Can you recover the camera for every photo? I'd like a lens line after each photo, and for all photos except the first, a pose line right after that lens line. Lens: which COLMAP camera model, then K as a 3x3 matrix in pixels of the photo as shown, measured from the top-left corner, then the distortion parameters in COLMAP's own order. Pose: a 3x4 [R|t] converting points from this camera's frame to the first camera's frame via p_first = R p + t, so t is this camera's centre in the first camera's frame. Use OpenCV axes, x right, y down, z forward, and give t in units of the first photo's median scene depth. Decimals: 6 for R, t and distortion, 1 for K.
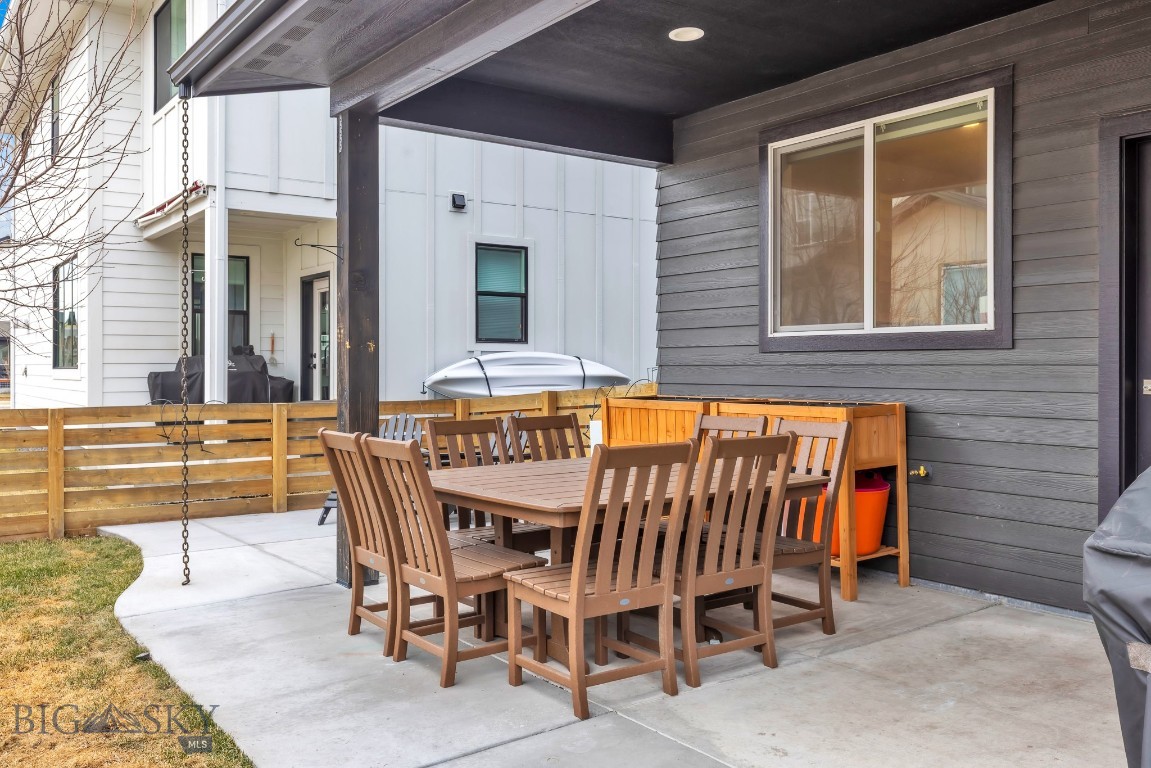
lens RADIAL K [[987.1, 0, 589.6], [0, 987.1, 364.9], [0, 0, 1]] dist [-0.003489, -0.003152]
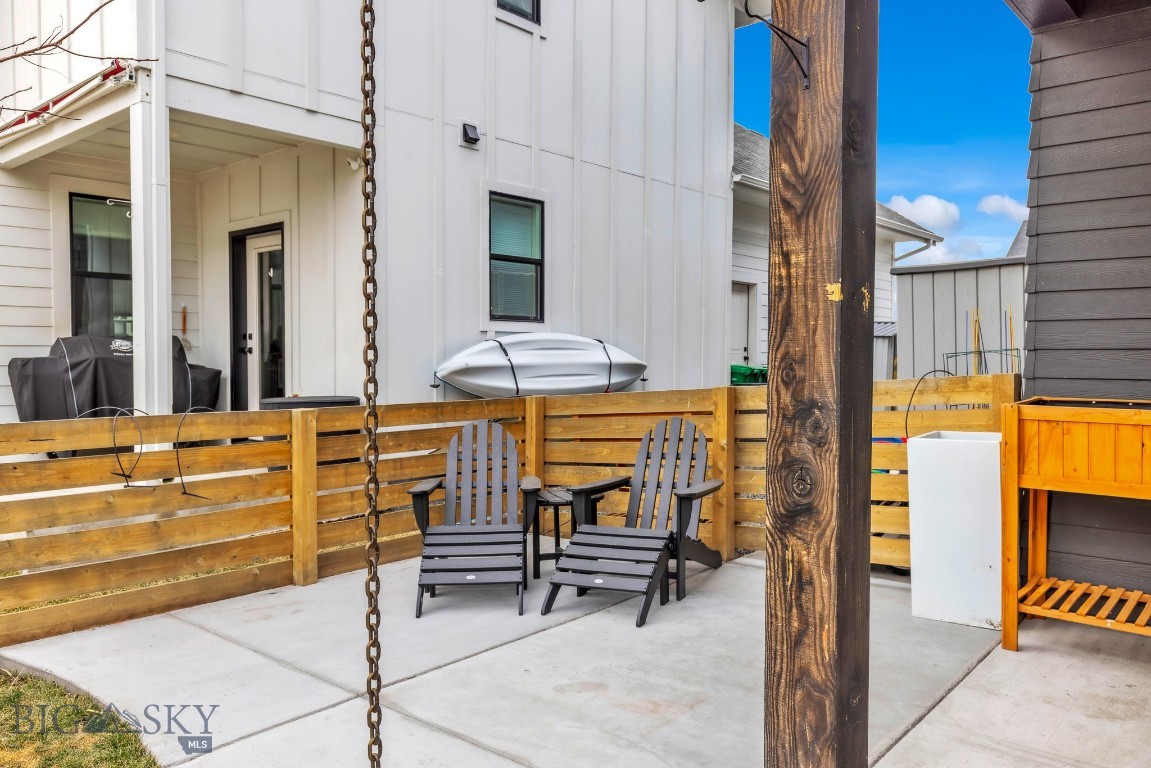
lens RADIAL K [[857.1, 0, 577.1], [0, 857.1, 383.7], [0, 0, 1]] dist [-0.000103, 0.002779]
pose [[0.973661, -0.006084, 0.227919, -0.217151], [-0.002437, 0.999309, 0.037088, 0.002040], [-0.227987, -0.036666, 0.972974, 0.352573]]
